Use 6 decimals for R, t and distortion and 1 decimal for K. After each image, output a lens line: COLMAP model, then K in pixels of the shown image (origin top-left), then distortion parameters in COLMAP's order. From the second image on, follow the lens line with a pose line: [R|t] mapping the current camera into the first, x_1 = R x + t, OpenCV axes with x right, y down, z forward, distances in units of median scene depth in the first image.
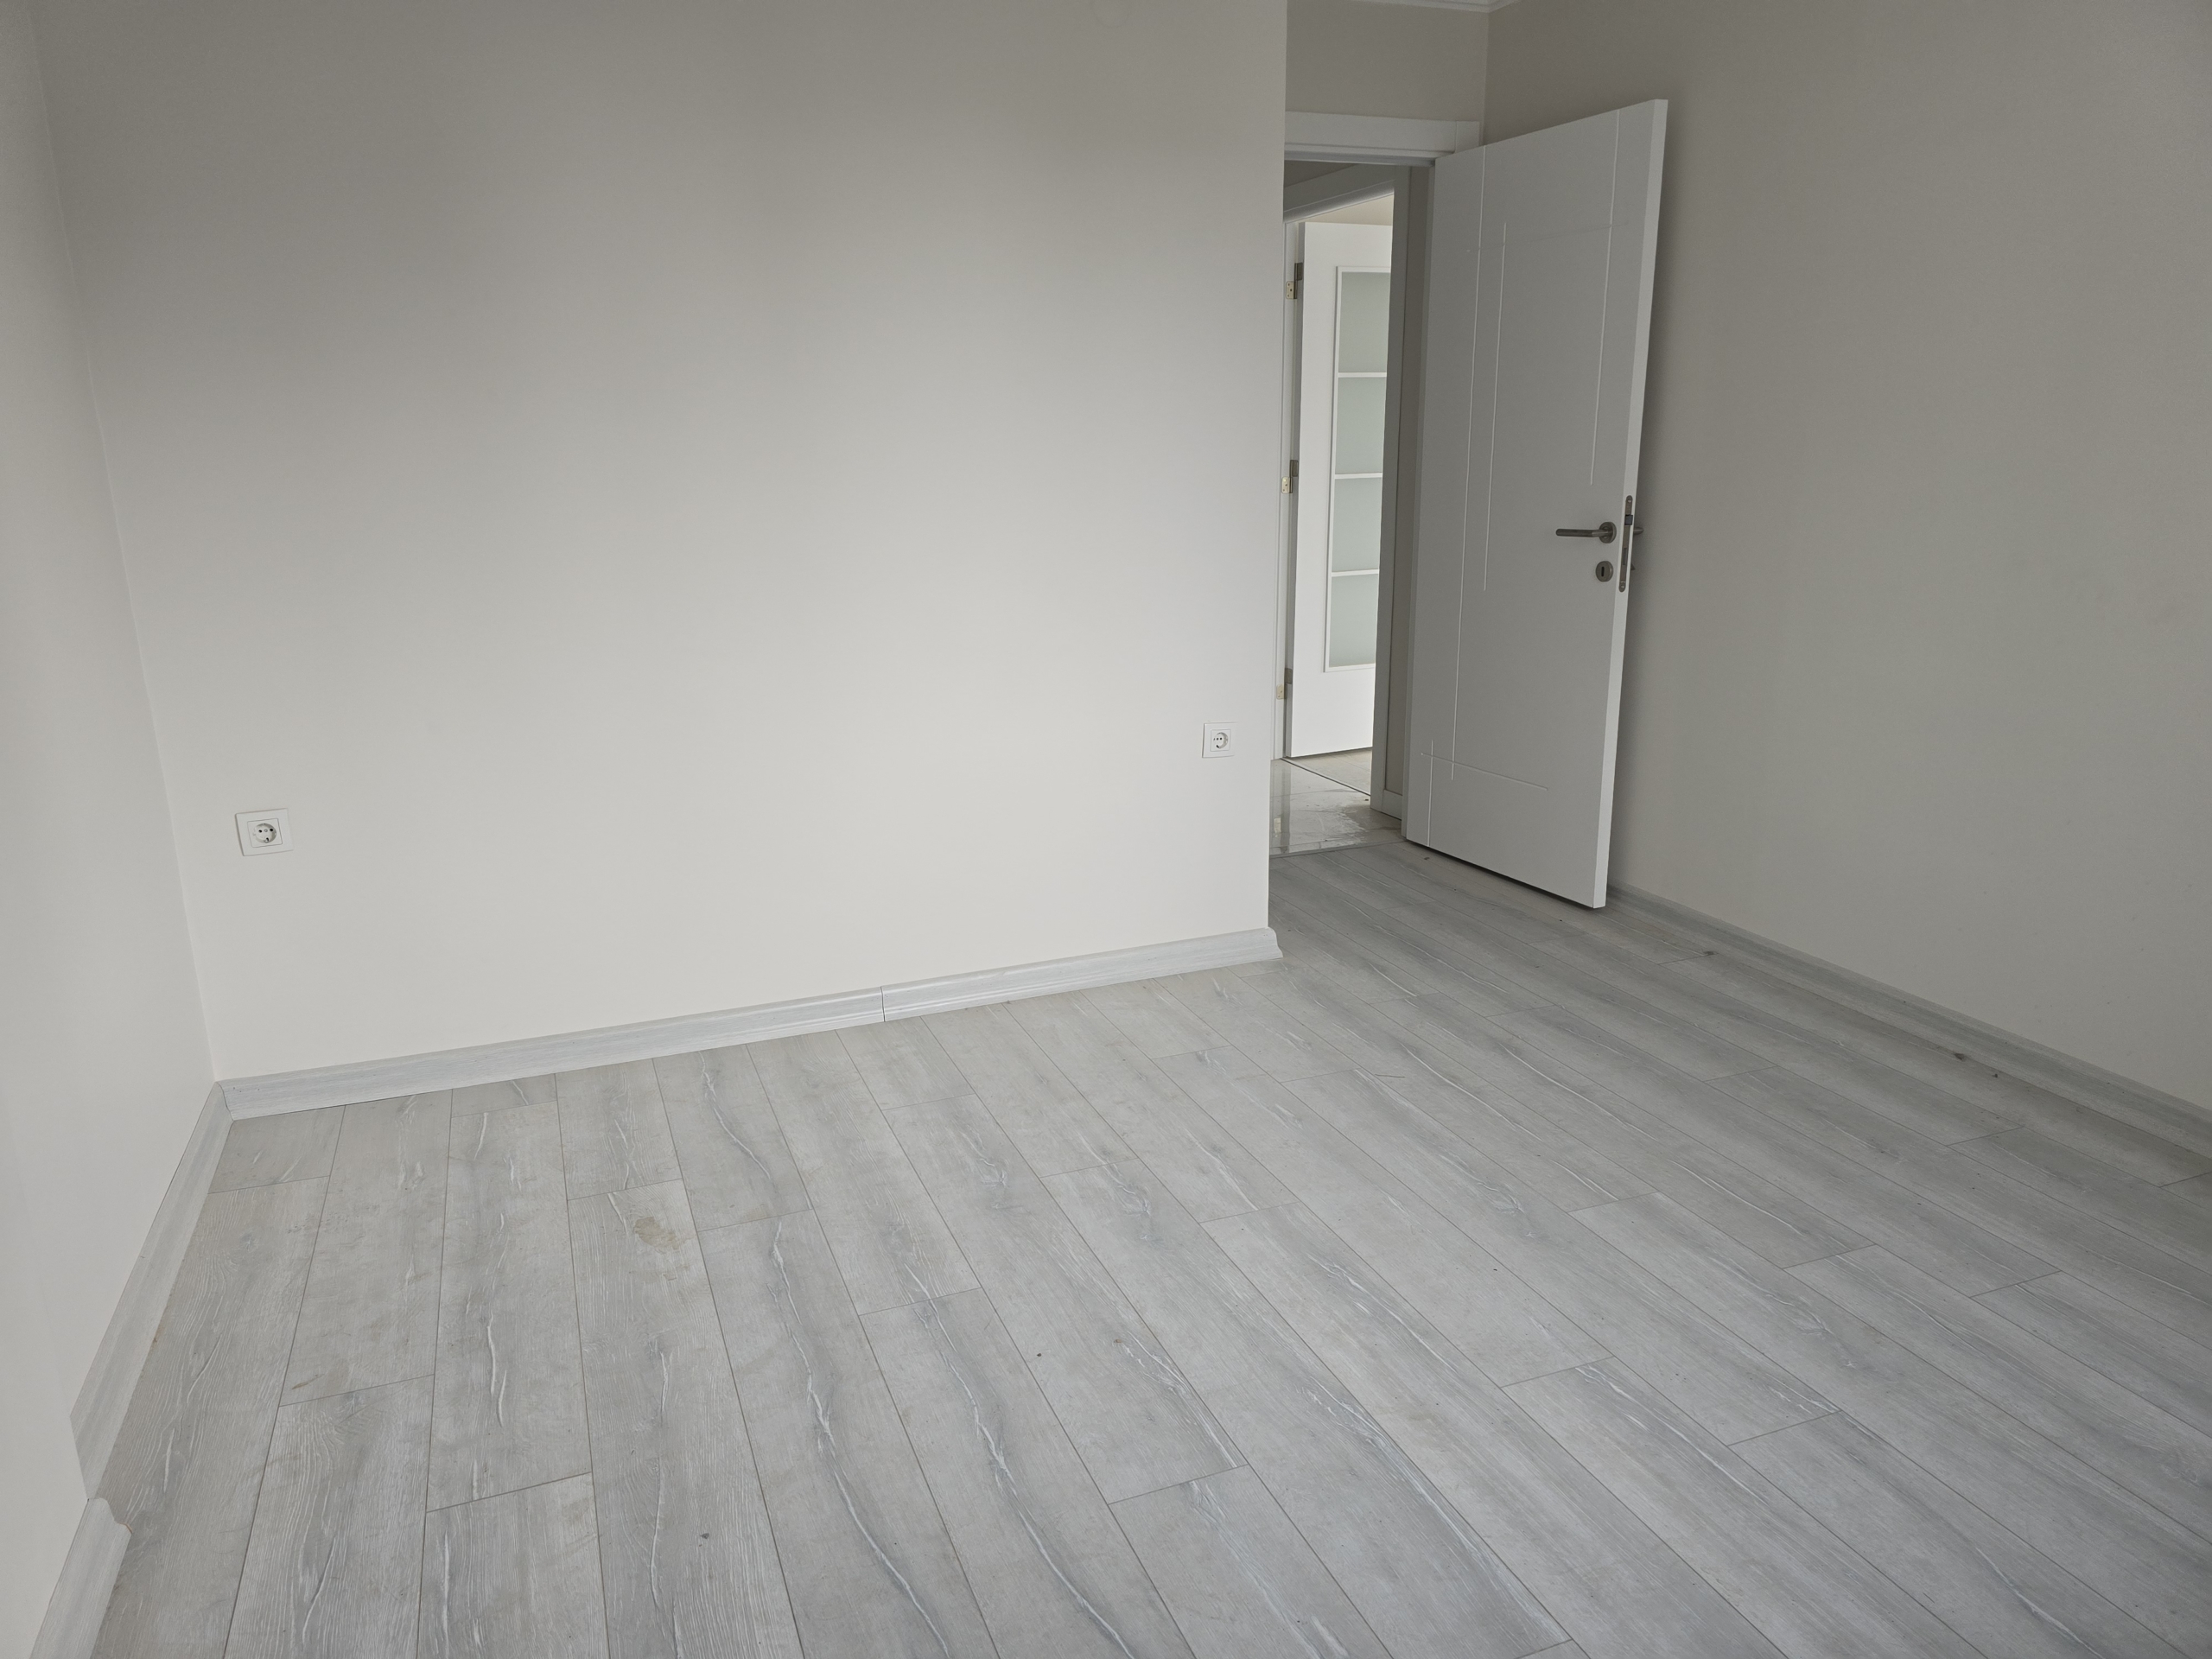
lens RADIAL K [[1482.7, 0, 1119.0], [0, 1482.7, 825.0], [0, 0, 1]] dist [0.063786, -0.058094]
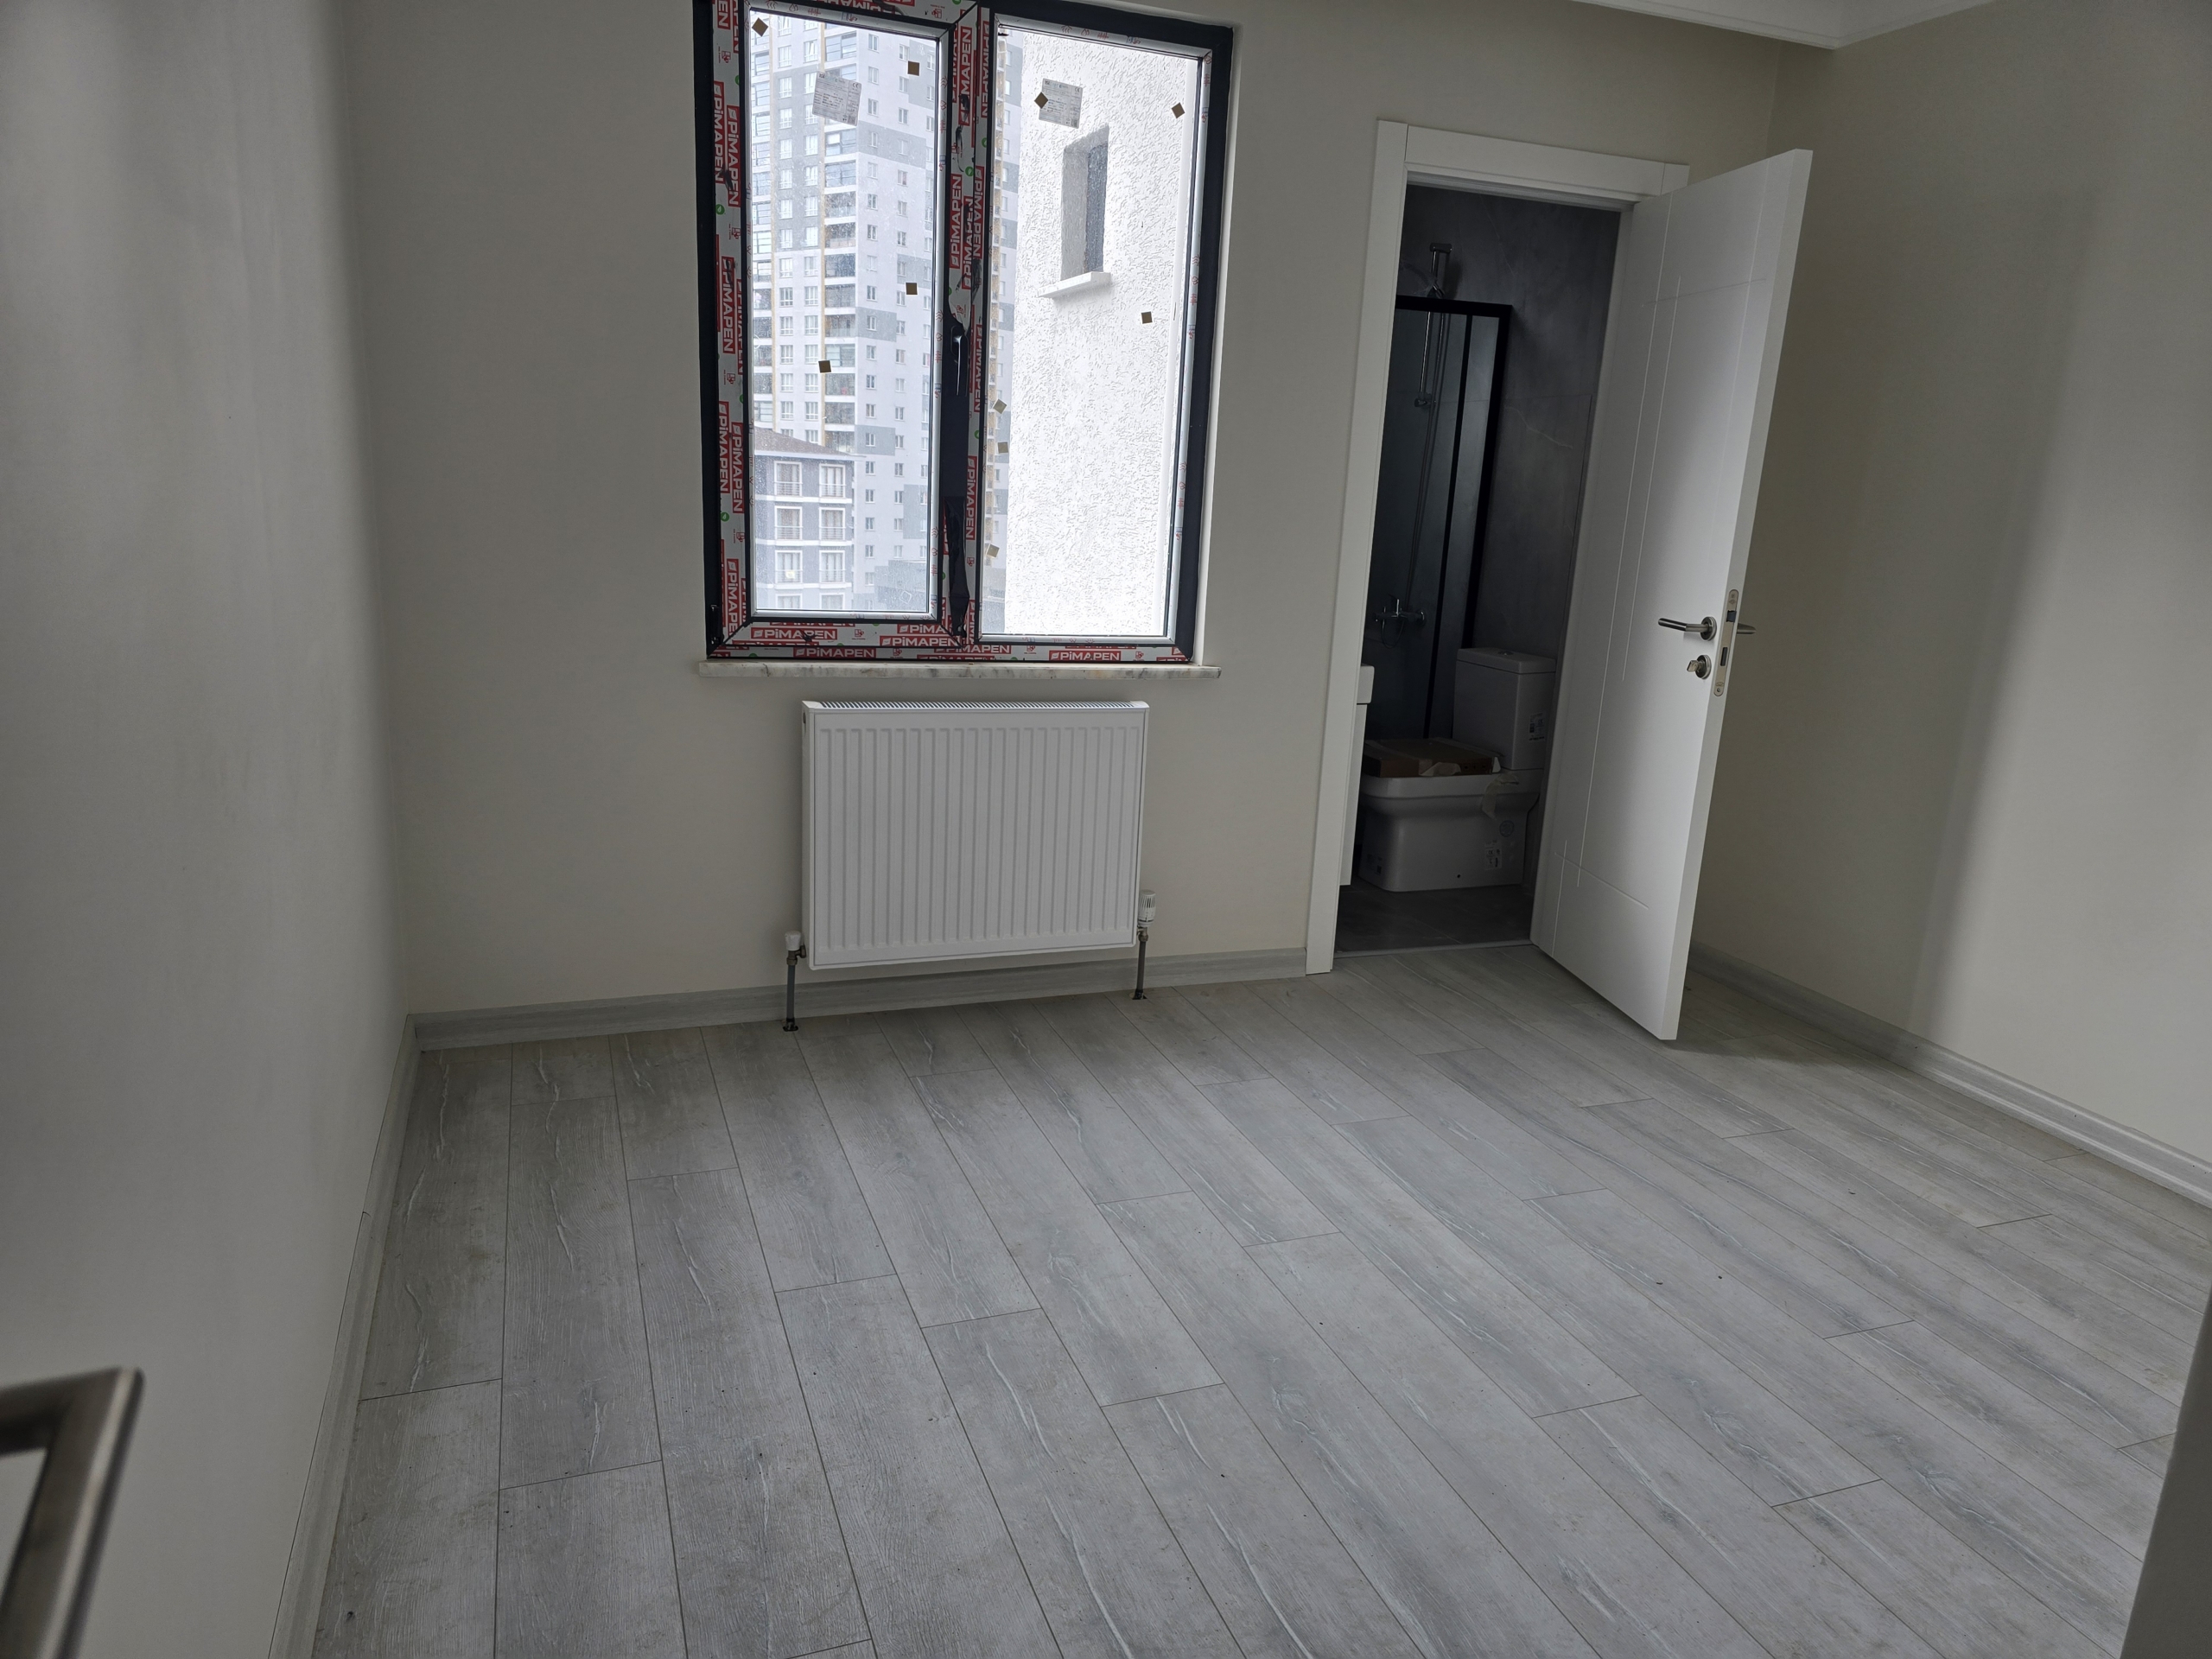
lens RADIAL K [[1481.0, 0, 1121.4], [0, 1481.0, 836.1], [0, 0, 1]] dist [0.068901, -0.062800]
pose [[-0.999036, -0.041710, 0.013700, 0.397503], [-0.030147, 0.878616, 0.476576, -0.482275], [-0.031916, 0.475703, -0.879027, 1.783441]]
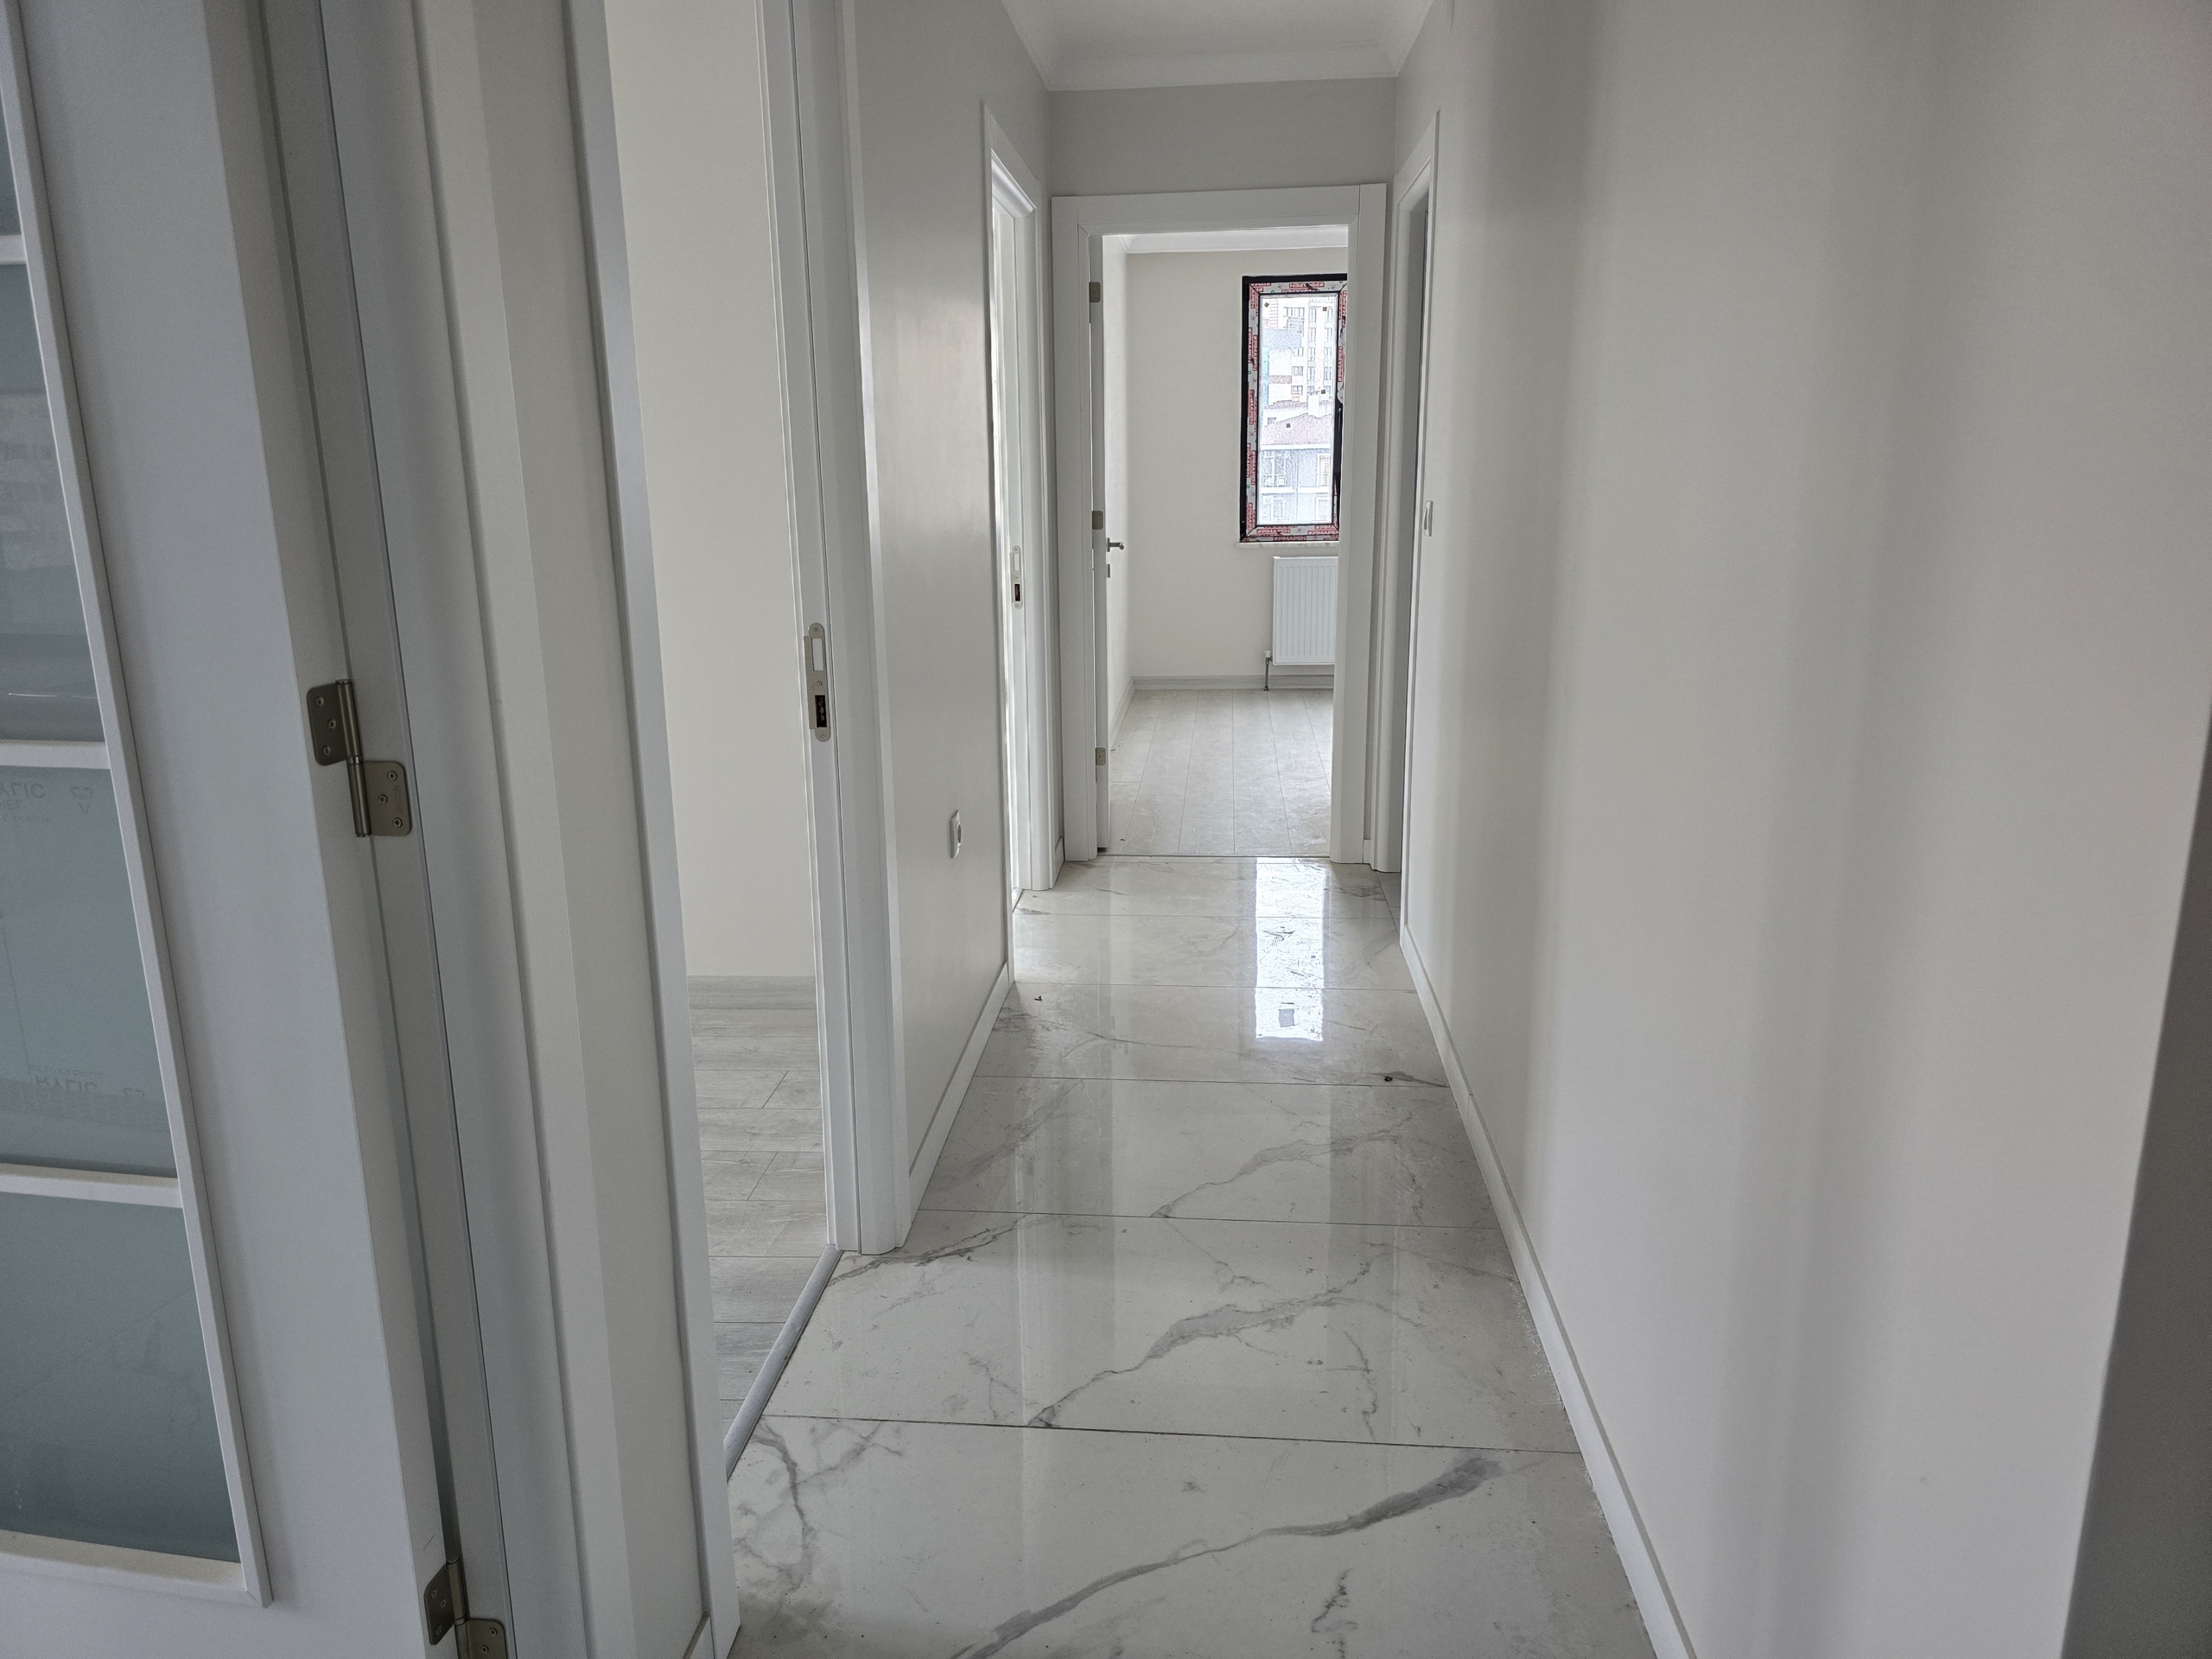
lens RADIAL K [[1444.5, 0, 1103.2], [0, 1444.5, 808.6], [0, 0, 1]] dist [0.084866, -0.081419]
pose [[-0.885939, -0.080181, 0.456818, -0.591355], [0.143910, 0.888808, 0.435099, -0.974321], [-0.440910, 0.451211, -0.775891, 3.734079]]
